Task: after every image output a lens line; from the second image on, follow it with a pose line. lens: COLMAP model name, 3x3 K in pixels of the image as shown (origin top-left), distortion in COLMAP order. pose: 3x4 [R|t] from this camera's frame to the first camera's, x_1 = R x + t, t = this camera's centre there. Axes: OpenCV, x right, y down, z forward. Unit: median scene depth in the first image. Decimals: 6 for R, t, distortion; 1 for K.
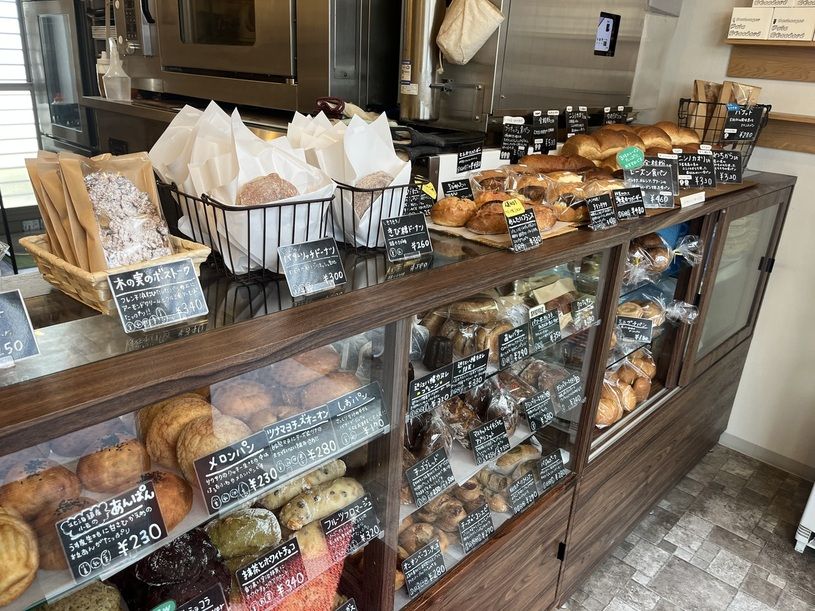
lens RADIAL K [[617.6, 0, 406.4], [0, 617.6, 303.5], [0, 0, 1]] dist [0.014201, 0.002438]
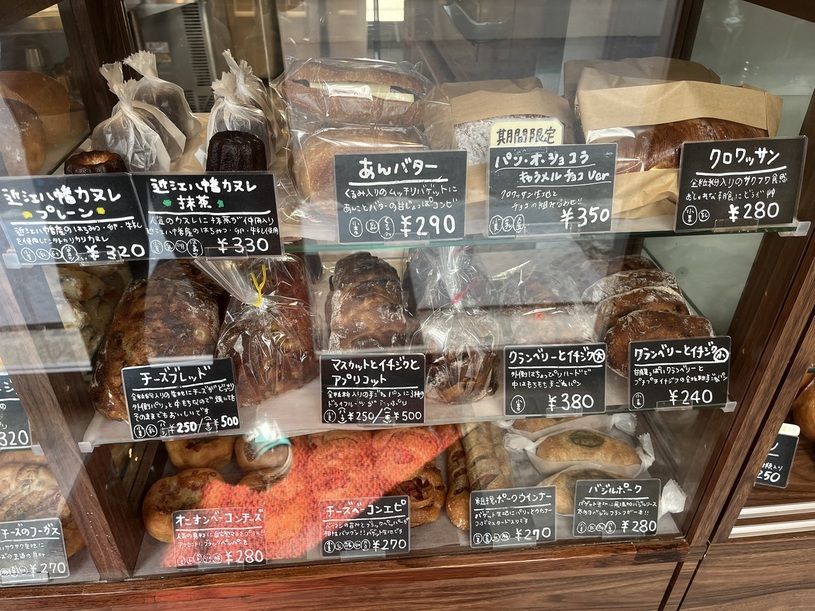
lens RADIAL K [[617.6, 0, 405.3], [0, 617.6, 307.4], [0, 0, 1]] dist [0.014201, 0.002438]
pose [[0.749988, 0.320697, -0.578508, 0.444353], [-0.194516, 0.942863, 0.270503, 0.026297], [0.632203, -0.090345, 0.769517, 0.695480]]
